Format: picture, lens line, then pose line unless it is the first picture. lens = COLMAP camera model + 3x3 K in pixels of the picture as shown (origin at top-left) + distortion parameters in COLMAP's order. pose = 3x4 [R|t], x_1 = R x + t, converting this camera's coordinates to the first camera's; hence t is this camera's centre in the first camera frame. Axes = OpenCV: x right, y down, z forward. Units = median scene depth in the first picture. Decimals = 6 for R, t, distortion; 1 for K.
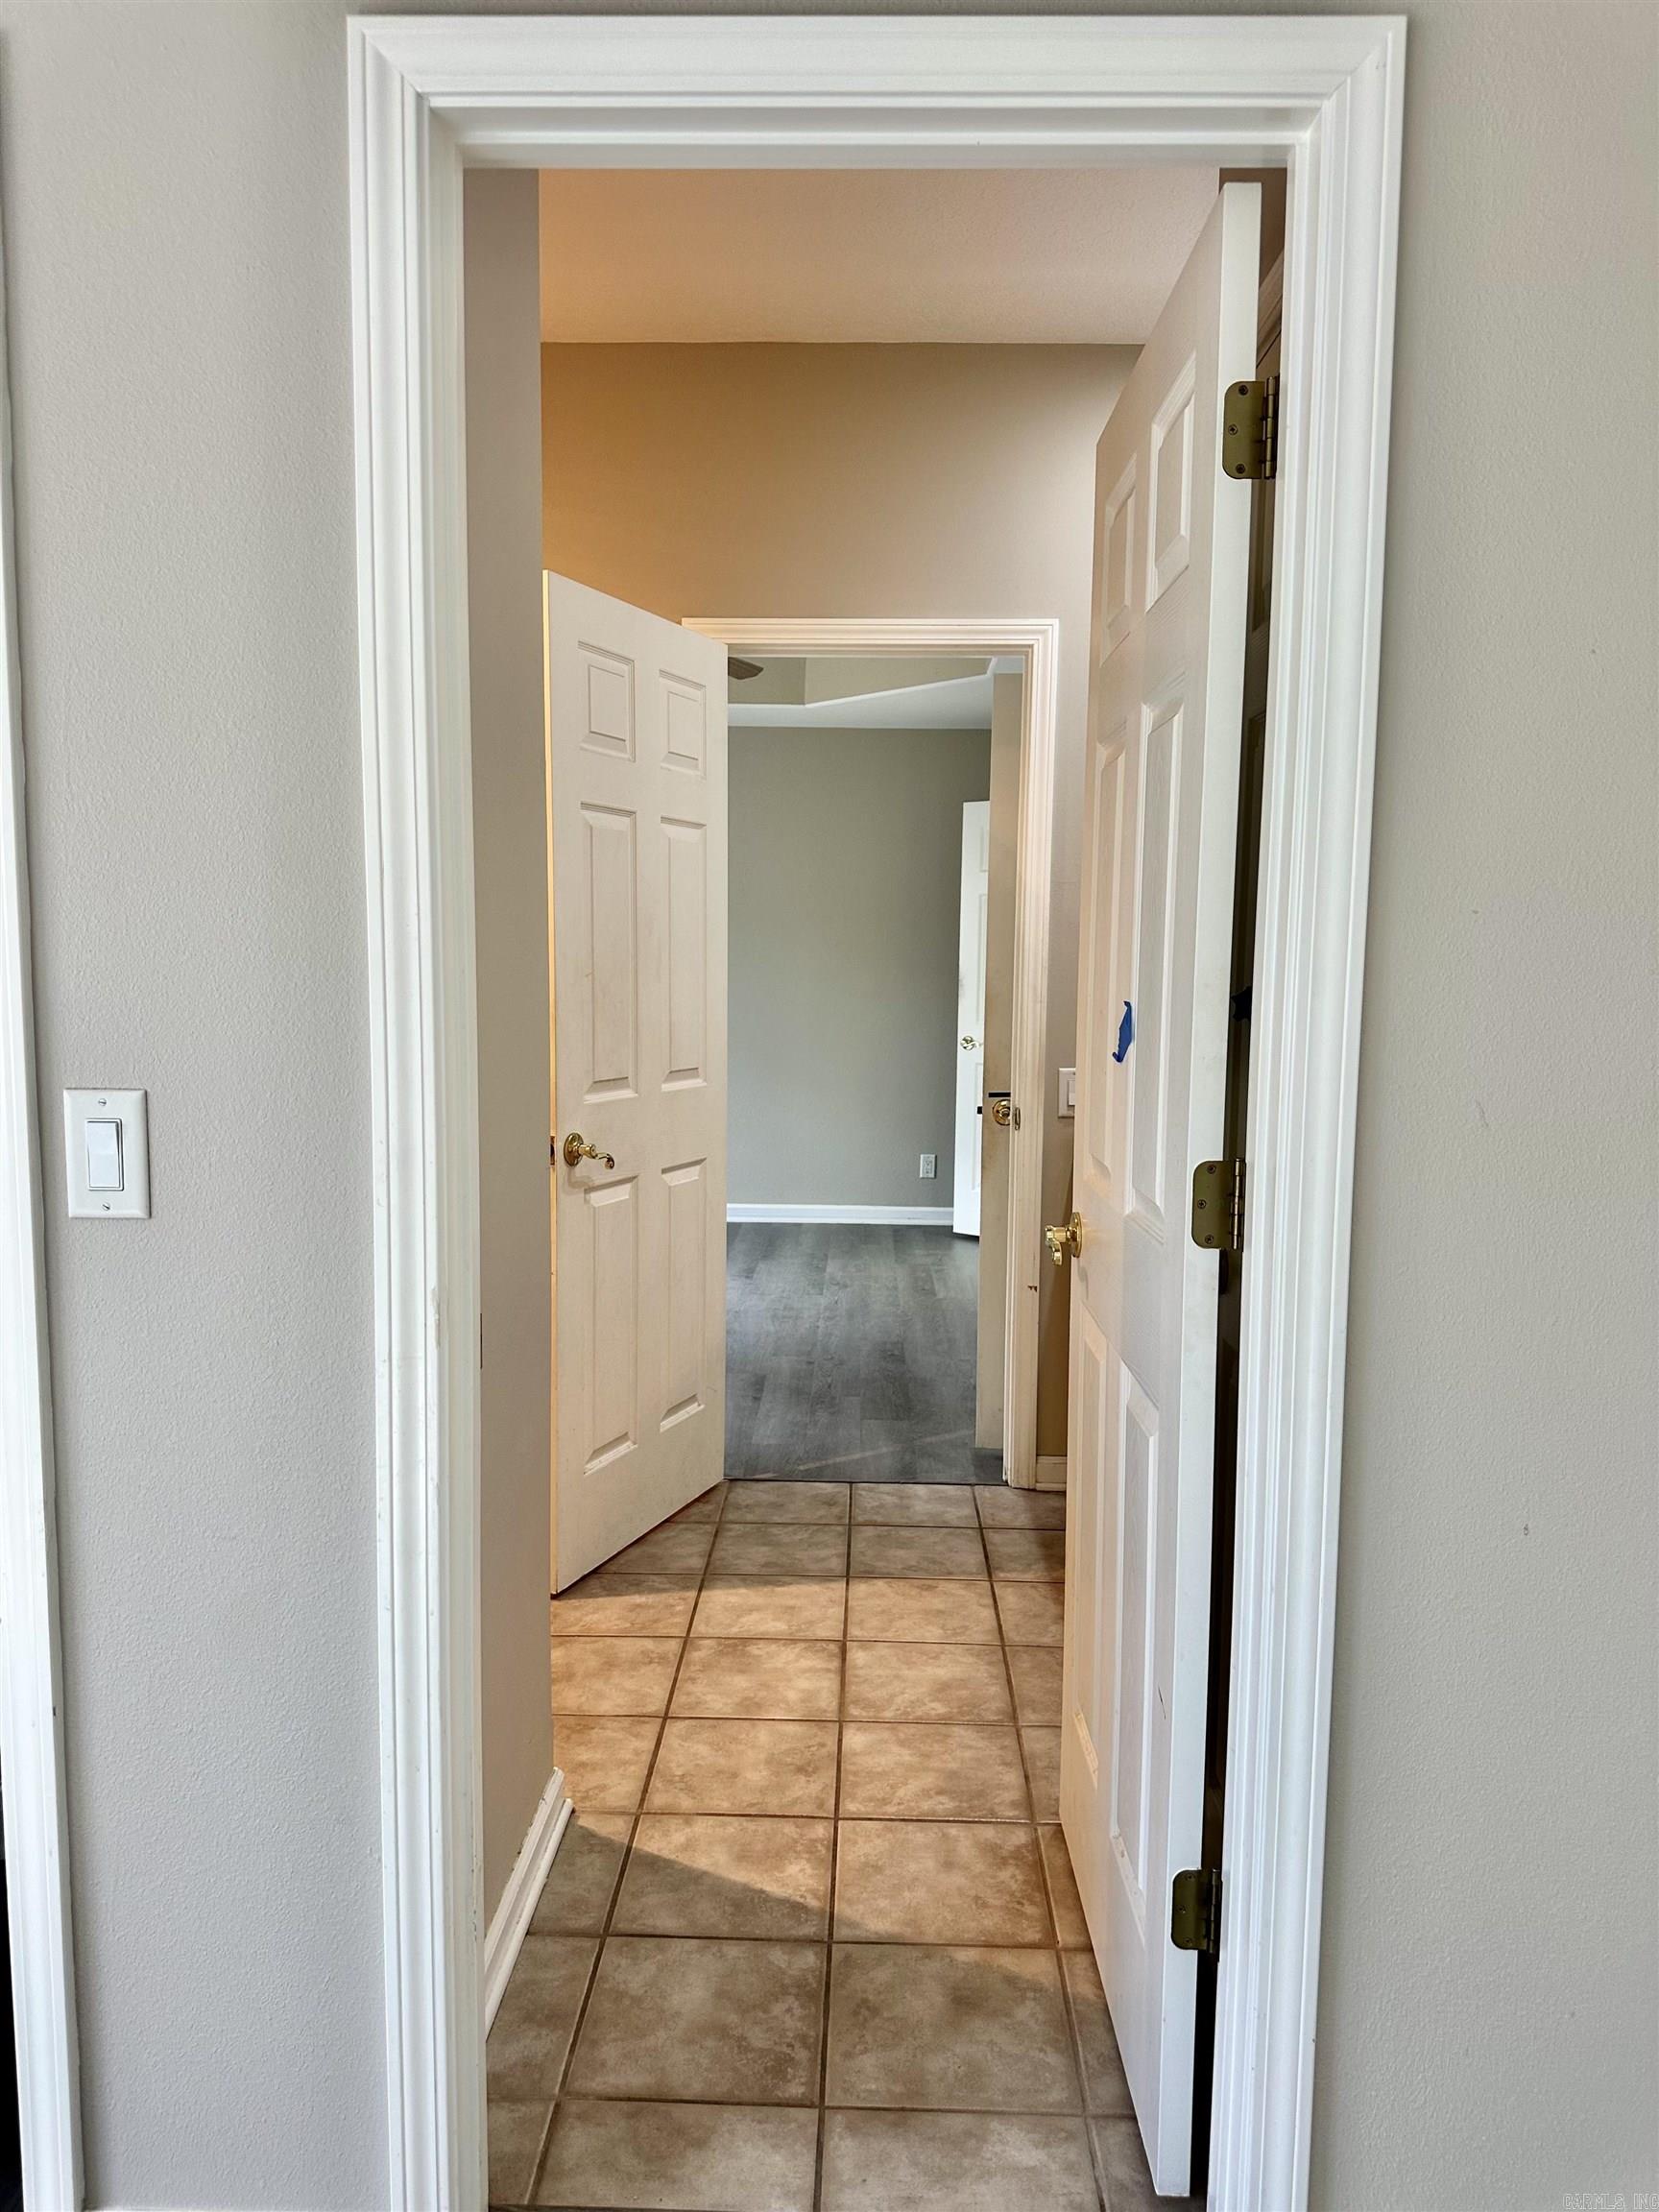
lens RADIAL K [[1547.3, 0, 833.0], [0, 1547.3, 1120.6], [0, 0, 1]] dist [0.027821, -0.019966]
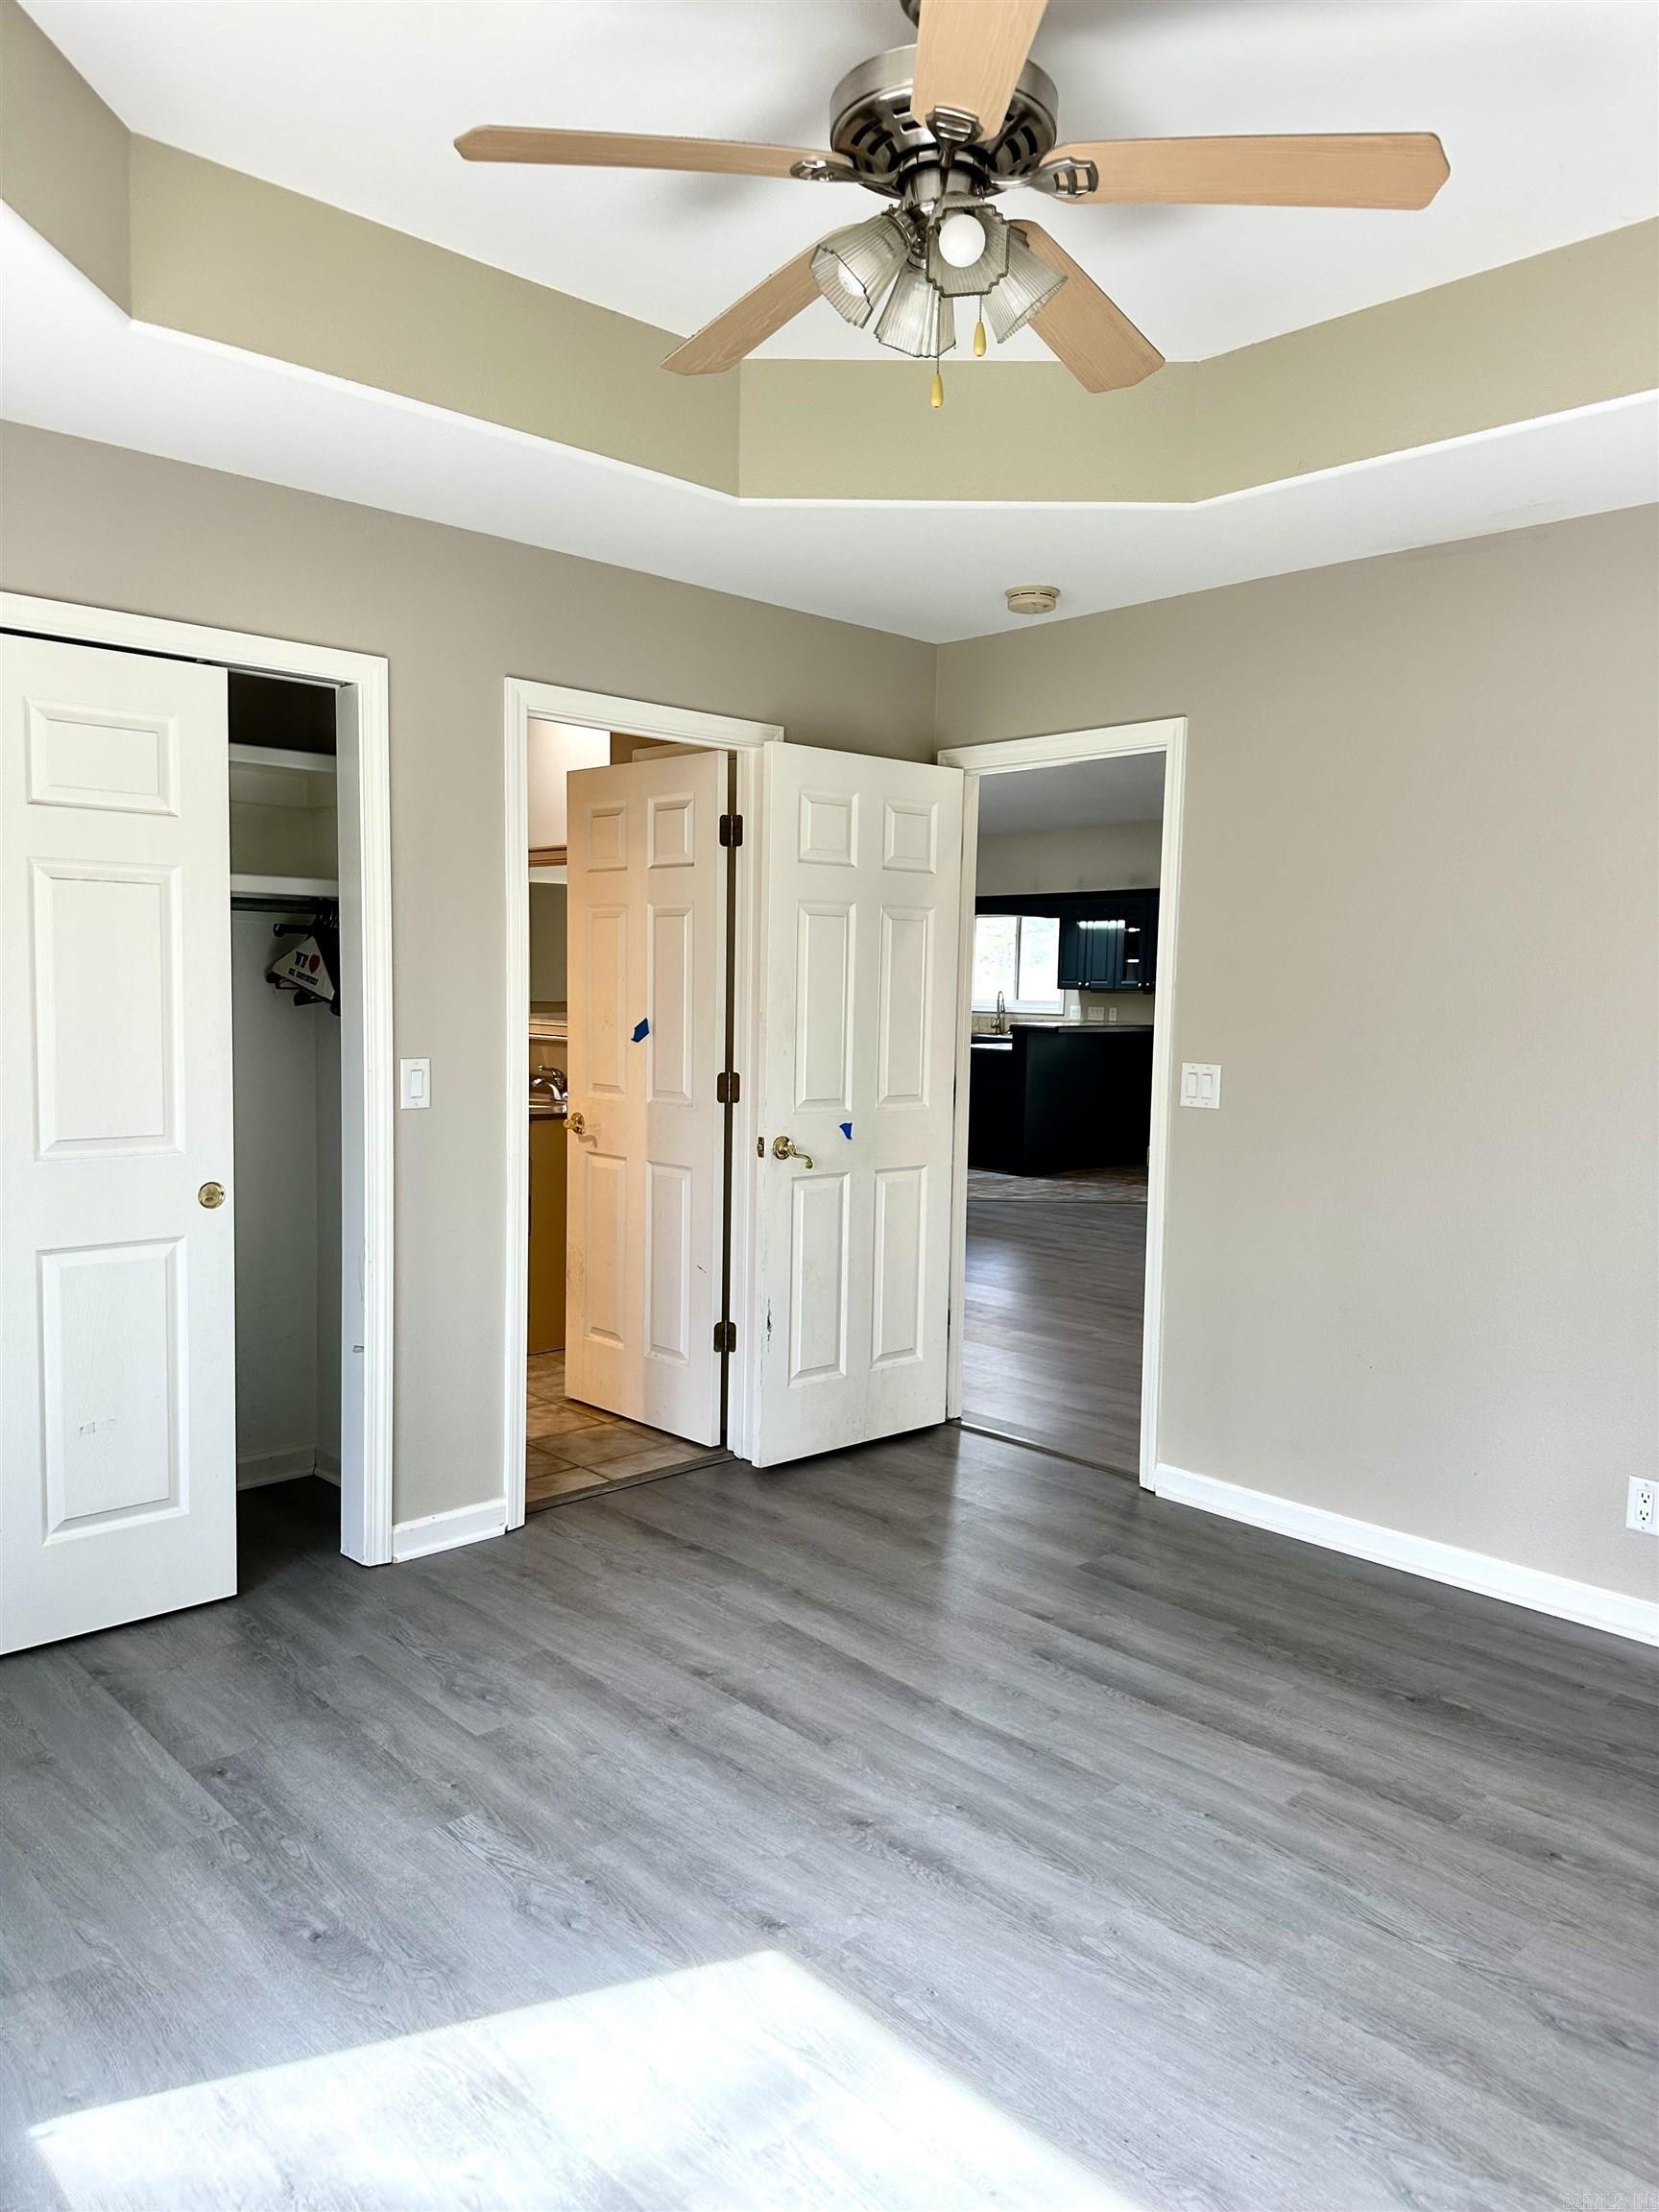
lens RADIAL K [[1547.3, 0, 830.7], [0, 1547.3, 1104.6], [0, 0, 1]] dist [0.027821, -0.019966]
pose [[0.702808, -0.053495, 0.709366, -1.453065], [0.063689, 0.997896, 0.012153, 0.055392], [-0.708523, 0.036638, 0.704736, -1.040313]]
